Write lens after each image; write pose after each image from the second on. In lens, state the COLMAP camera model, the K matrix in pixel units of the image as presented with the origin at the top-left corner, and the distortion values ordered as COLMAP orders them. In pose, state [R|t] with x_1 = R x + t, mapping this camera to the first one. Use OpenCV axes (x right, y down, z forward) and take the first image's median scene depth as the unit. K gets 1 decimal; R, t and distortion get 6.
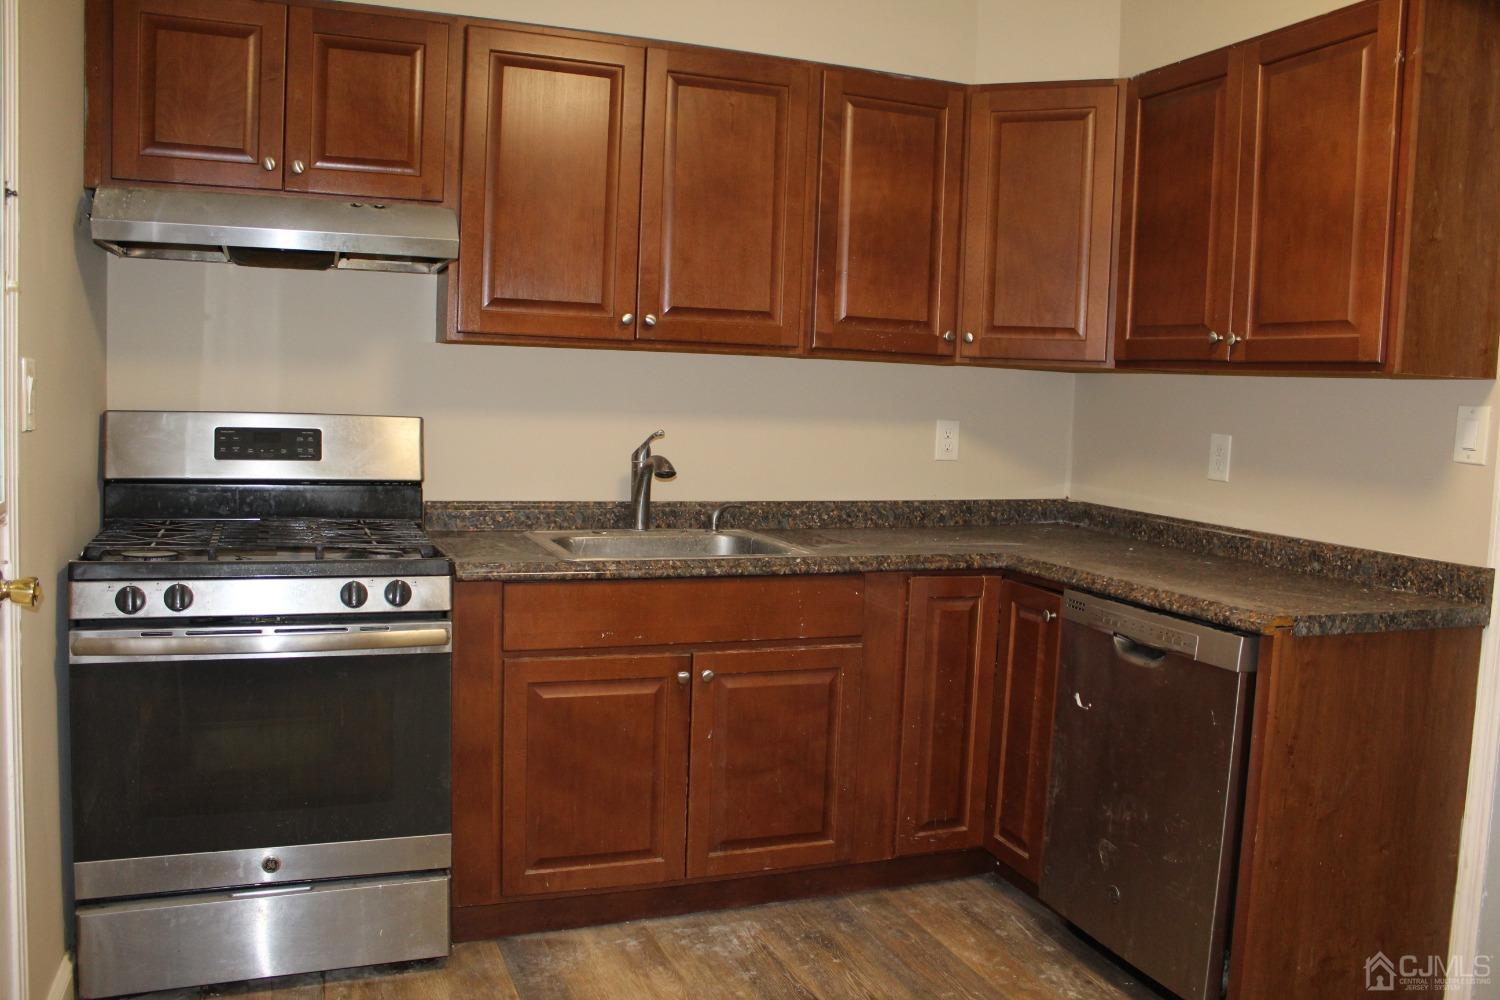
lens RADIAL K [[1260.3, 0, 746.8], [0, 1260.3, 501.1], [0, 0, 1]] dist [-0.154048, 0.124439]
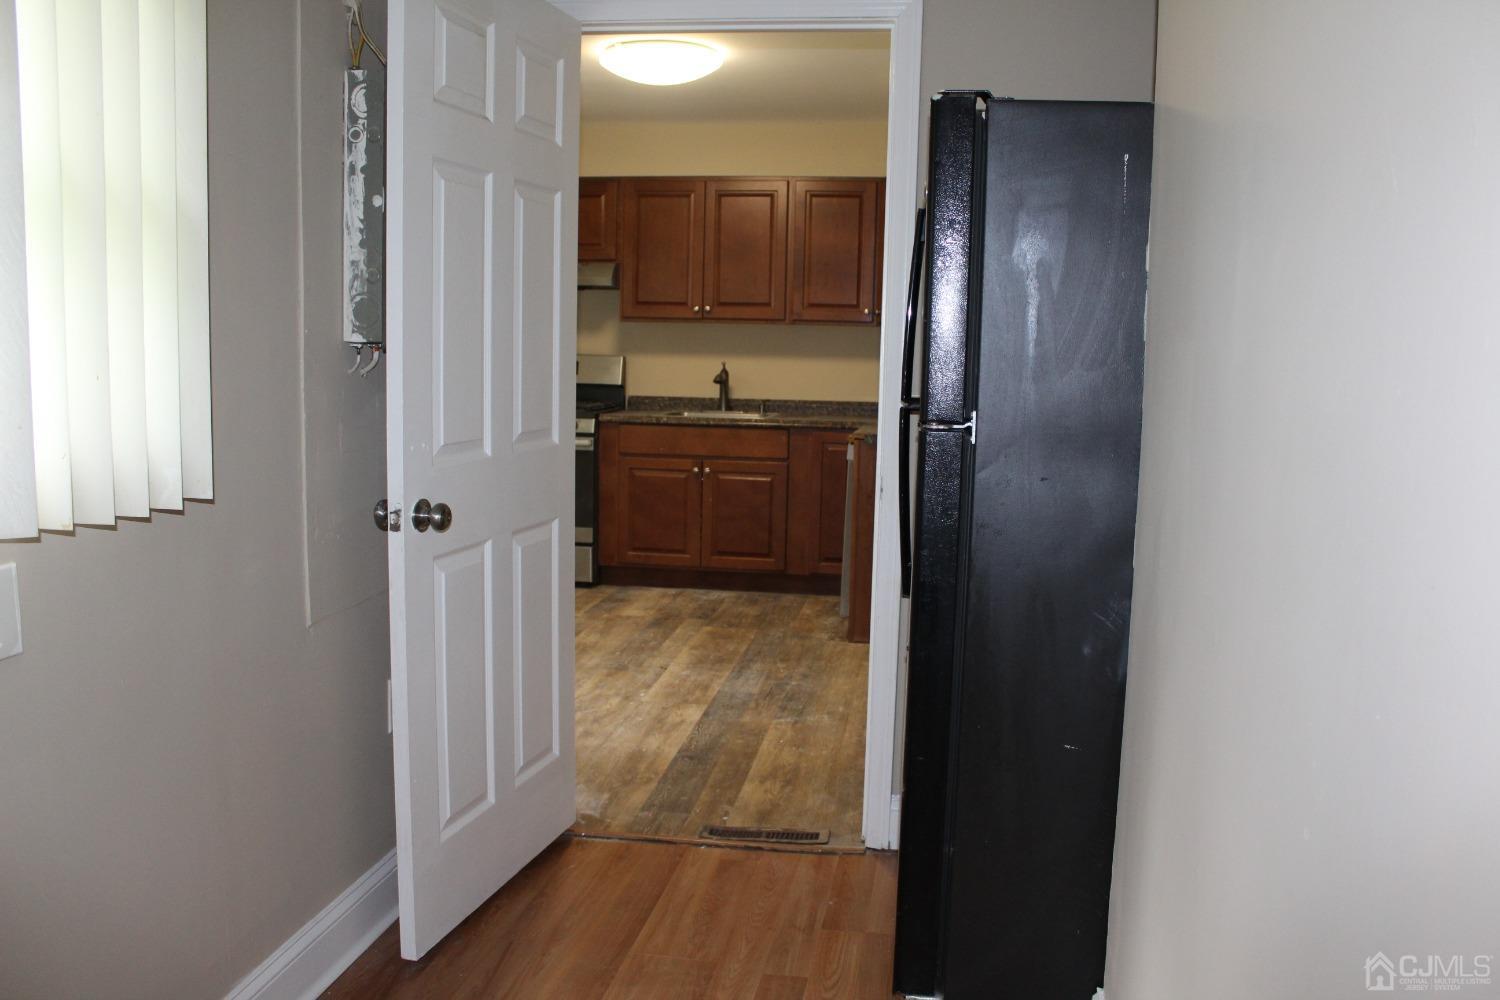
lens RADIAL K [[1260.3, 0, 749.3], [0, 1260.3, 500.0], [0, 0, 1]] dist [-0.154048, 0.124439]
pose [[0.866830, 0.044954, -0.496572, 1.105496], [-0.037036, 0.998981, 0.025786, 0.128135], [0.497226, -0.003960, 0.867612, -0.855880]]
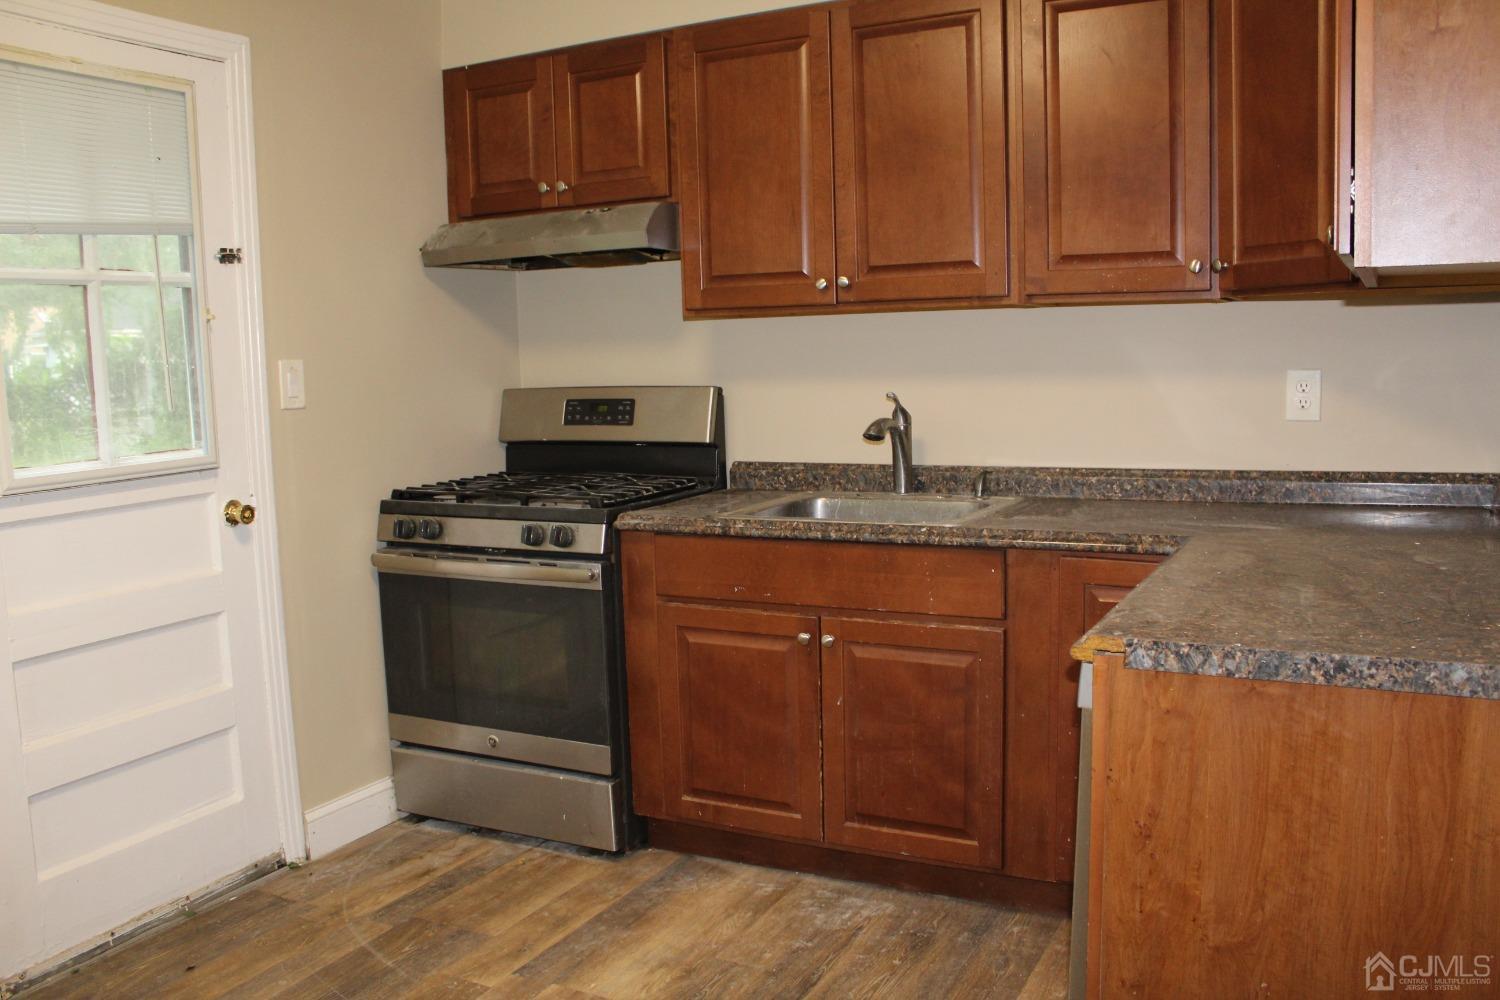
lens RADIAL K [[1260.3, 0, 751.3], [0, 1260.3, 499.3], [0, 0, 1]] dist [-0.154048, 0.124439]
pose [[0.658484, 0.035446, -0.751760, 0.656833], [-0.015730, 0.999320, 0.033341, -0.004112], [0.752431, -0.010129, 0.658594, 0.298432]]
